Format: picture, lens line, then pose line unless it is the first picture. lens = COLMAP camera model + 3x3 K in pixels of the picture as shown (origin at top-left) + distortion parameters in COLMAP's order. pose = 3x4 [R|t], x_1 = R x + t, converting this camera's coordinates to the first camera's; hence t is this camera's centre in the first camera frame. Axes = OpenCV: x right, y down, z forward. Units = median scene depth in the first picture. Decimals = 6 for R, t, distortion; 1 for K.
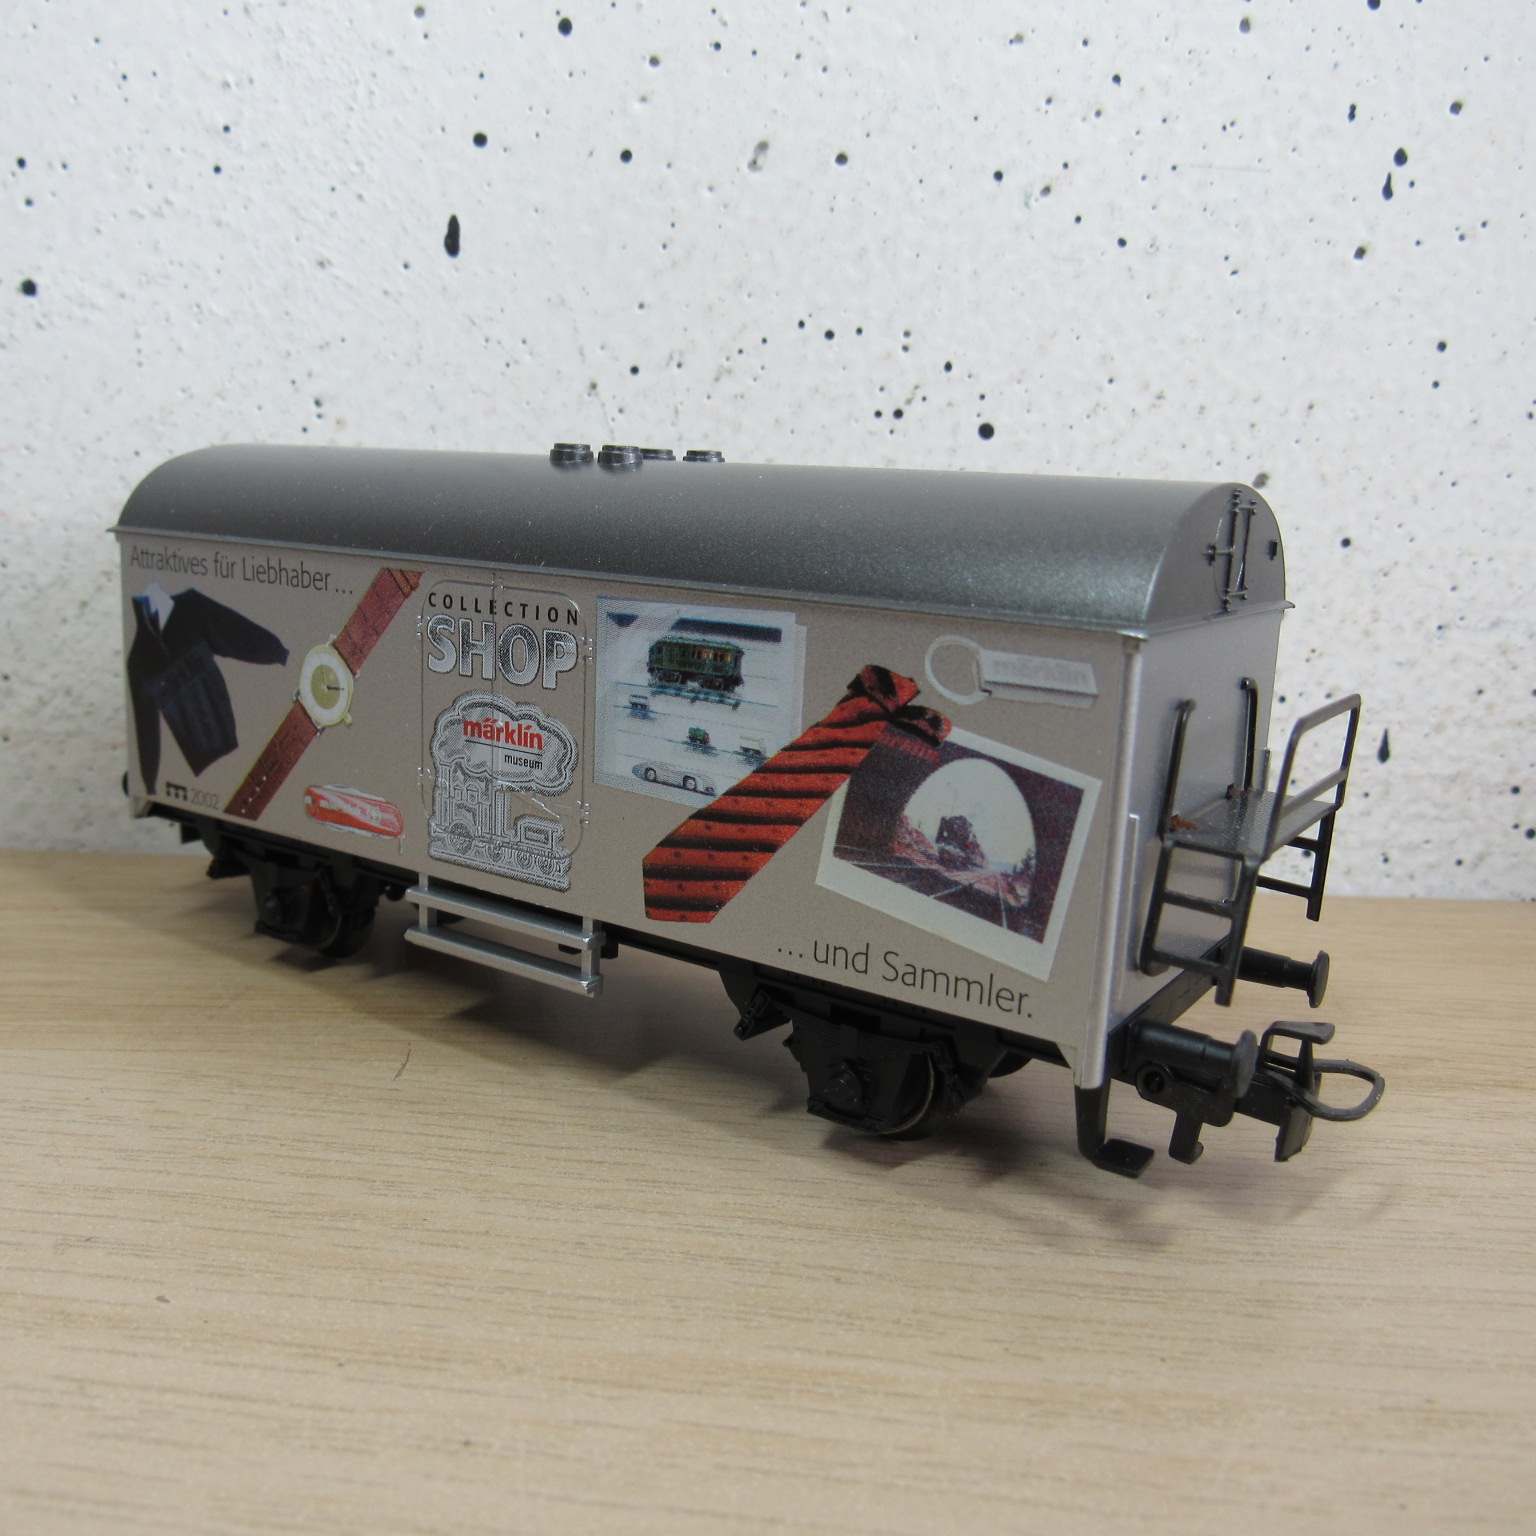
lens RADIAL K [[1457.1, 0, 763.2], [0, 1457.1, 775.1], [0, 0, 1]] dist [-0.036988, 0.000857]
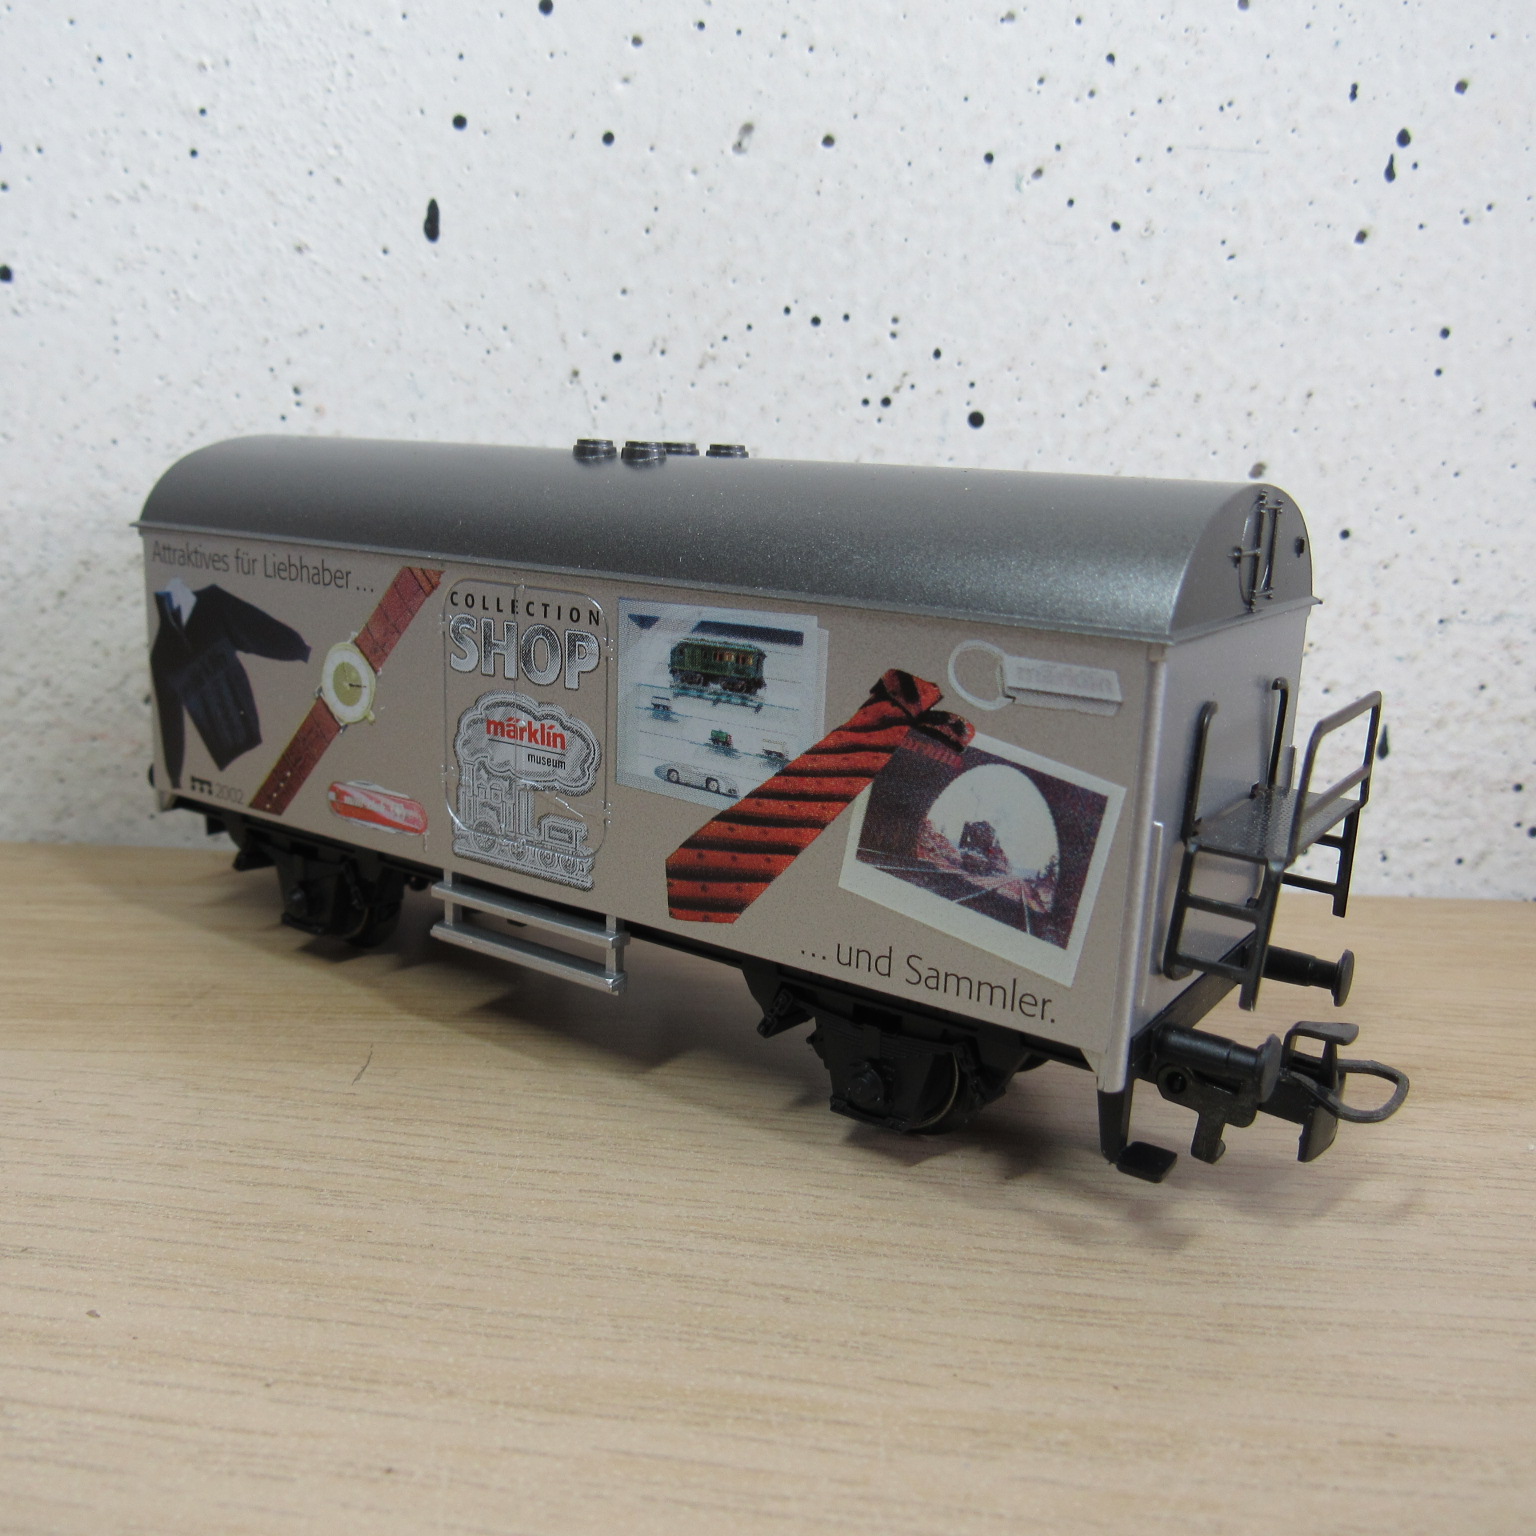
lens RADIAL K [[1457.1, 0, 763.2], [0, 1457.1, 775.1], [0, 0, 1]] dist [-0.036988, 0.000857]
pose [[0.999893, 0.004350, -0.013990, 0.025996], [-0.004189, 0.999925, 0.011547, -0.008139], [0.014039, -0.011487, 0.999835, 0.016537]]
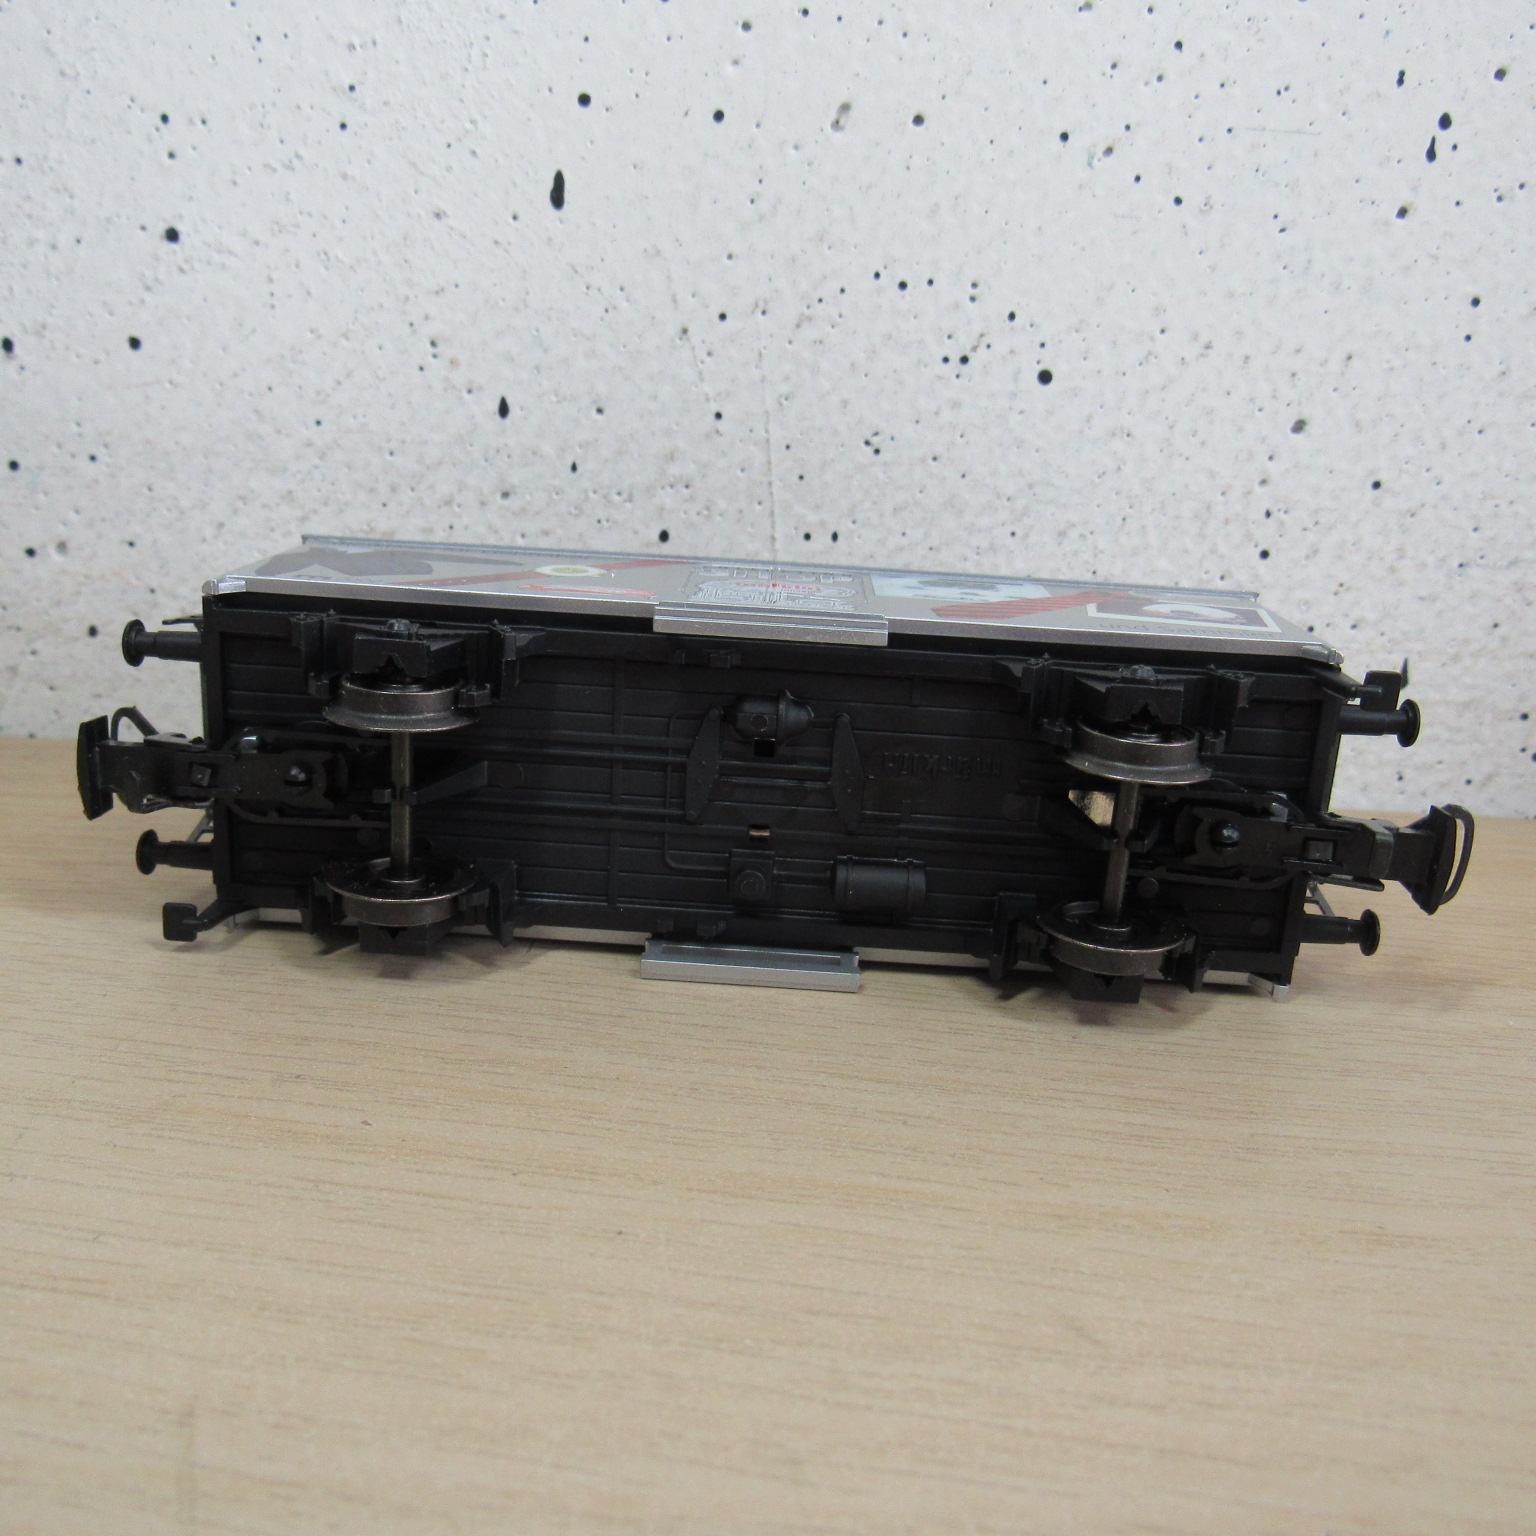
lens RADIAL K [[1455.6, 0, 760.1], [0, 1455.6, 778.8], [0, 0, 1]] dist [-0.034318, -0.001336]
pose [[0.999357, 0.020075, -0.029723, -0.022021], [-0.017681, 0.996742, 0.078700, -0.020348], [0.031206, -0.078124, 0.996455, -0.113384]]
